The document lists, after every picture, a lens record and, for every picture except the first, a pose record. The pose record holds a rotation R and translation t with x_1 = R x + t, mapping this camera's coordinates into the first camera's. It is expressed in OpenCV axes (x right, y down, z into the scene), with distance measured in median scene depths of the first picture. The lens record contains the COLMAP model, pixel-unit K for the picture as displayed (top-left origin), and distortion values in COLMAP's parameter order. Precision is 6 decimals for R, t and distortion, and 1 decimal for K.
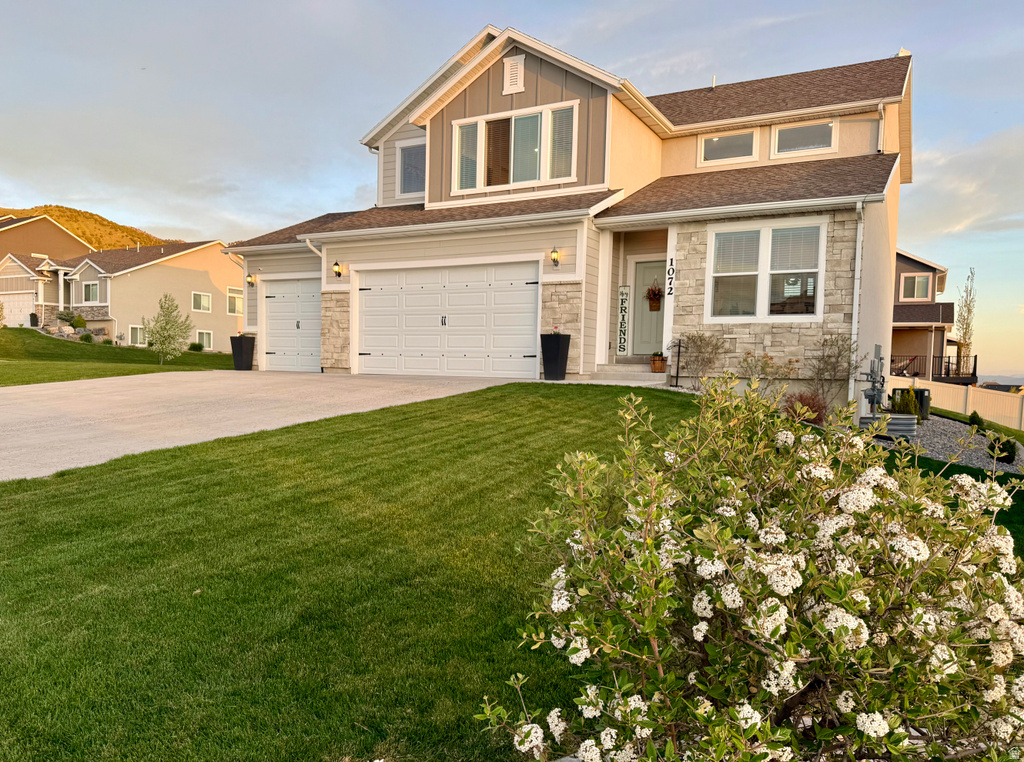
lens RADIAL K [[798.1, 0, 485.2], [0, 798.1, 416.8], [0, 0, 1]] dist [0.169418, -0.357935]
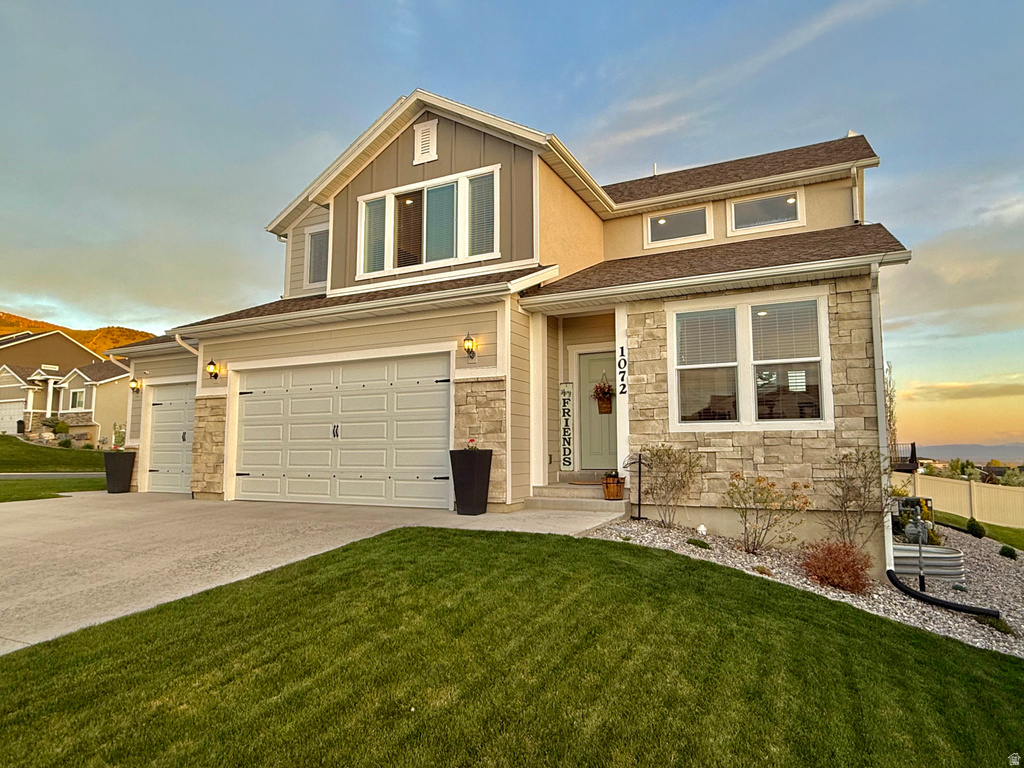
lens RADIAL K [[642.2, 0, 512.0], [0, 642.2, 384.0], [0, 0, 1]] dist [0.004594, 0.000537]
pose [[0.998508, -0.019687, 0.050932, 0.087165], [0.027593, 0.986808, -0.159525, -0.061834], [-0.047119, 0.160693, 0.985879, 0.376853]]
